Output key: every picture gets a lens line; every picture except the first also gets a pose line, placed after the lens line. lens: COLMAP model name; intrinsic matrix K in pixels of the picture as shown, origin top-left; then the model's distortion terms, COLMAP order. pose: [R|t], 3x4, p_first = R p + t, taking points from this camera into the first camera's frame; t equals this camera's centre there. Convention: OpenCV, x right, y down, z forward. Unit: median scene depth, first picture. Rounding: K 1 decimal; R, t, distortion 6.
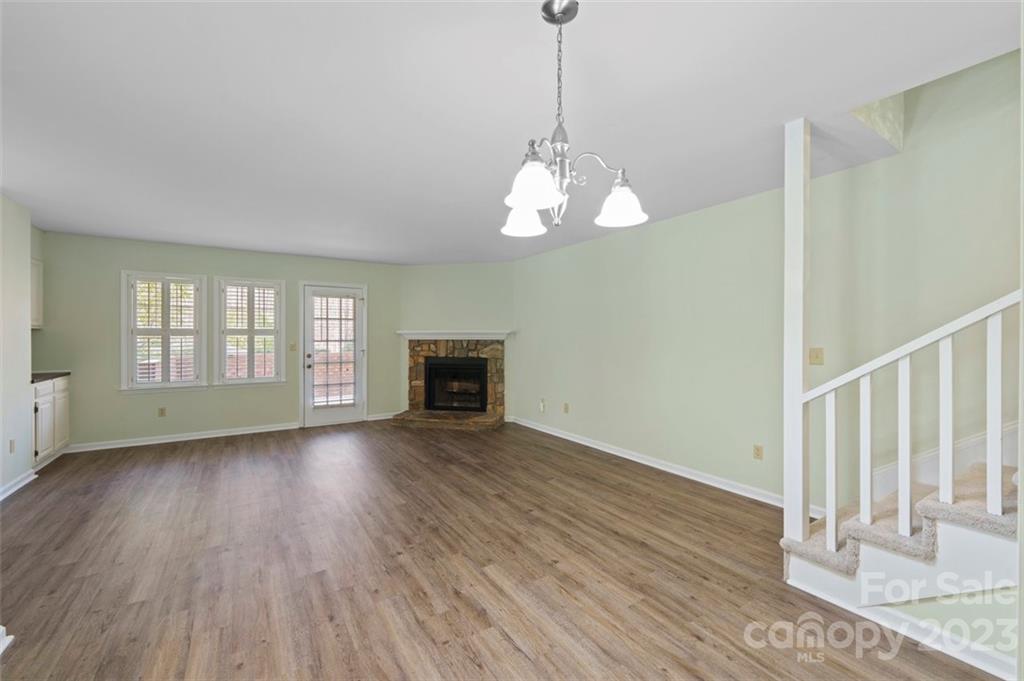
lens RADIAL K [[413.7, 0, 511.7], [0, 413.7, 335.4], [0, 0, 1]] dist [-0.003219, 0.000070]
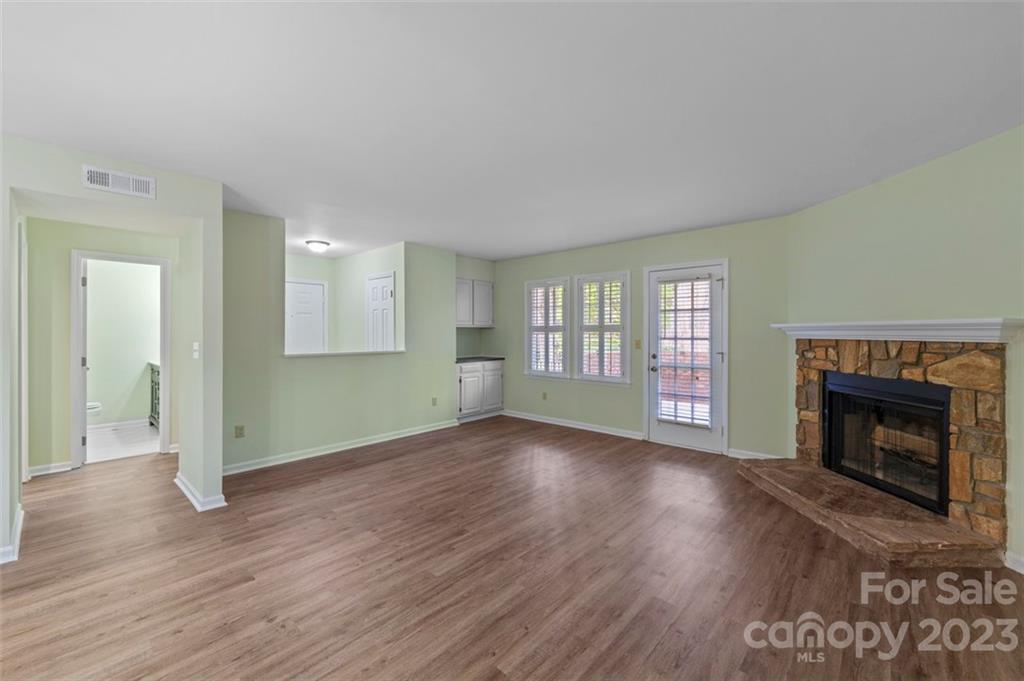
lens RADIAL K [[413.7, 0, 512.8], [0, 413.7, 334.1], [0, 0, 1]] dist [-0.003219, 0.000070]
pose [[0.256847, 0.004207, -0.966443, 0.228752], [0.001484, 0.999988, 0.004748, 0.000489], [0.966451, -0.002653, 0.256838, 0.496485]]
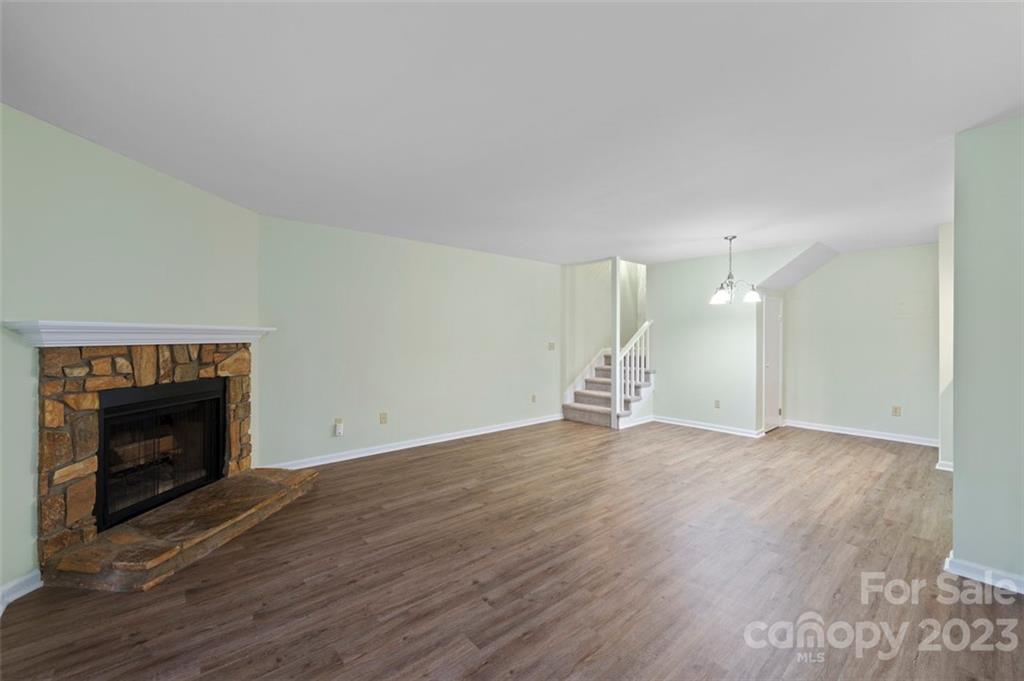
lens RADIAL K [[413.7, 0, 508.6], [0, 413.7, 339.3], [0, 0, 1]] dist [-0.003219, 0.000070]
pose [[-0.131000, -0.006910, 0.991358, -0.665818], [-0.002750, 0.999974, 0.006607, 0.000942], [-0.991378, -0.001860, -0.131016, 0.729435]]
